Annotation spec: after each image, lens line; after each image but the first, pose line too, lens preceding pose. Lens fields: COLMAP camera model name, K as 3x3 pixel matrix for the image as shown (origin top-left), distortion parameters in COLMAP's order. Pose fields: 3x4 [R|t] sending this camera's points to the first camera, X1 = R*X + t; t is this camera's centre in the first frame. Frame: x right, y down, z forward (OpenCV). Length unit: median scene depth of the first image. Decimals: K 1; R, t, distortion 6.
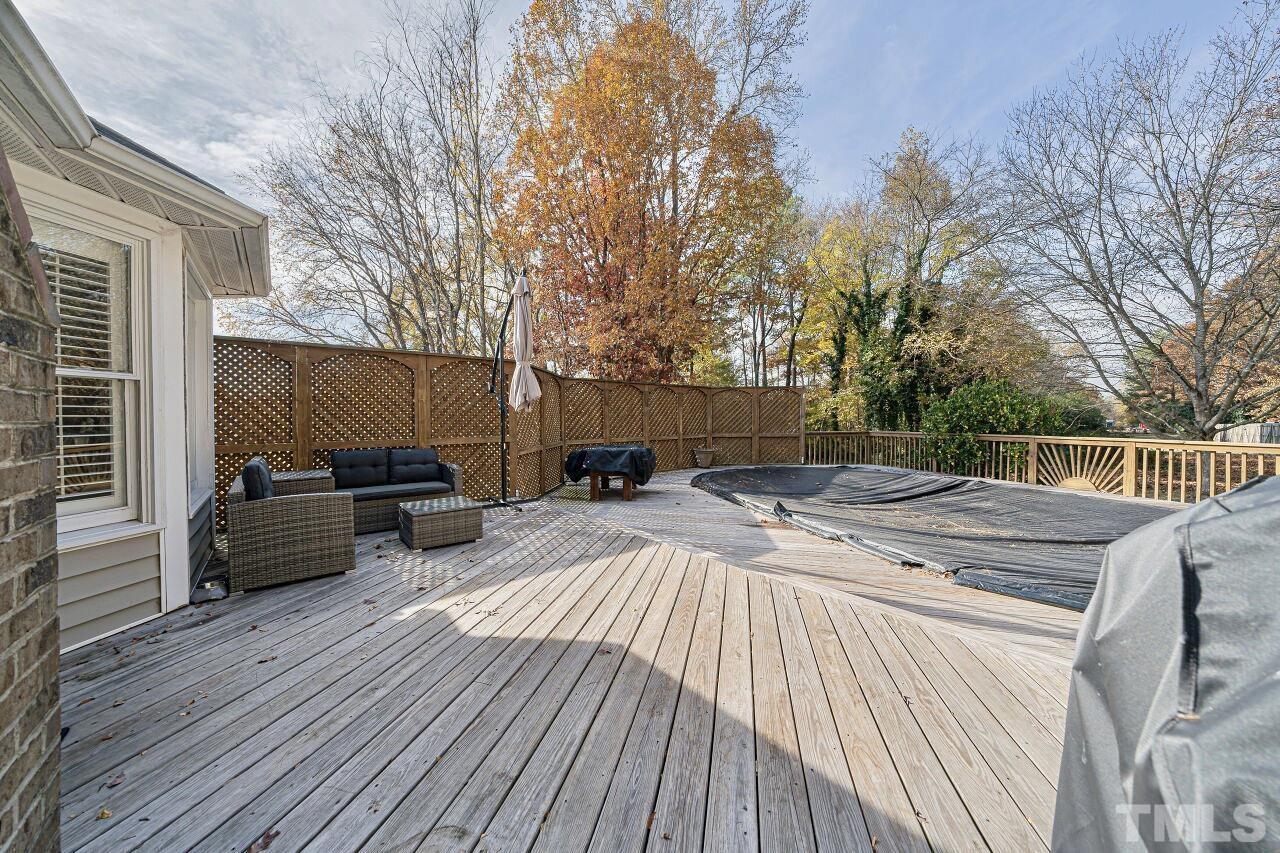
lens RADIAL K [[444.4, 0, 639.1], [0, 444.4, 423.9], [0, 0, 1]] dist [-0.014653, 0.002862]
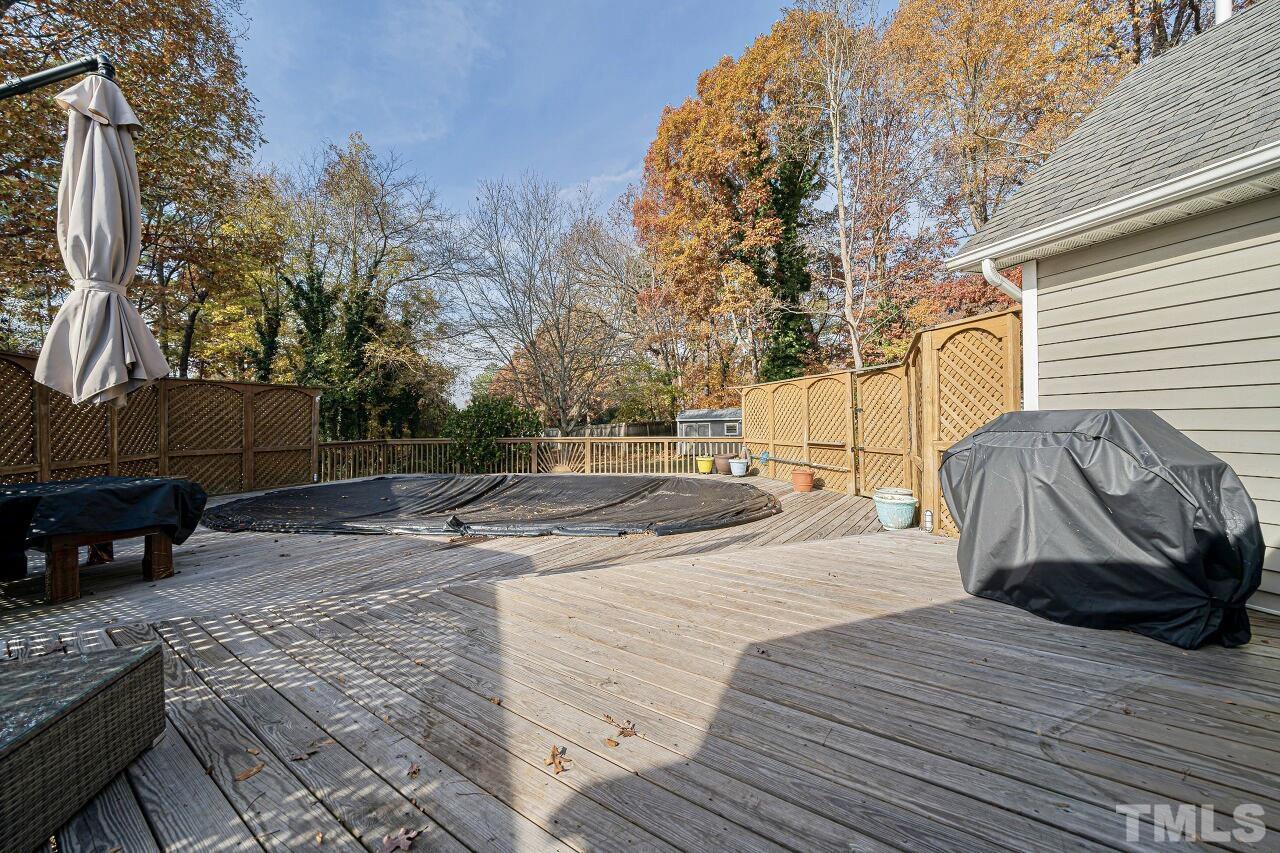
lens RADIAL K [[444.4, 0, 638.5], [0, 444.4, 424.1], [0, 0, 1]] dist [-0.014653, 0.002862]
pose [[0.335433, 0.000980, 0.942063, -0.328200], [0.019931, 0.999768, -0.008137, 0.003340], [-0.941853, 0.021505, 0.335336, 0.277134]]
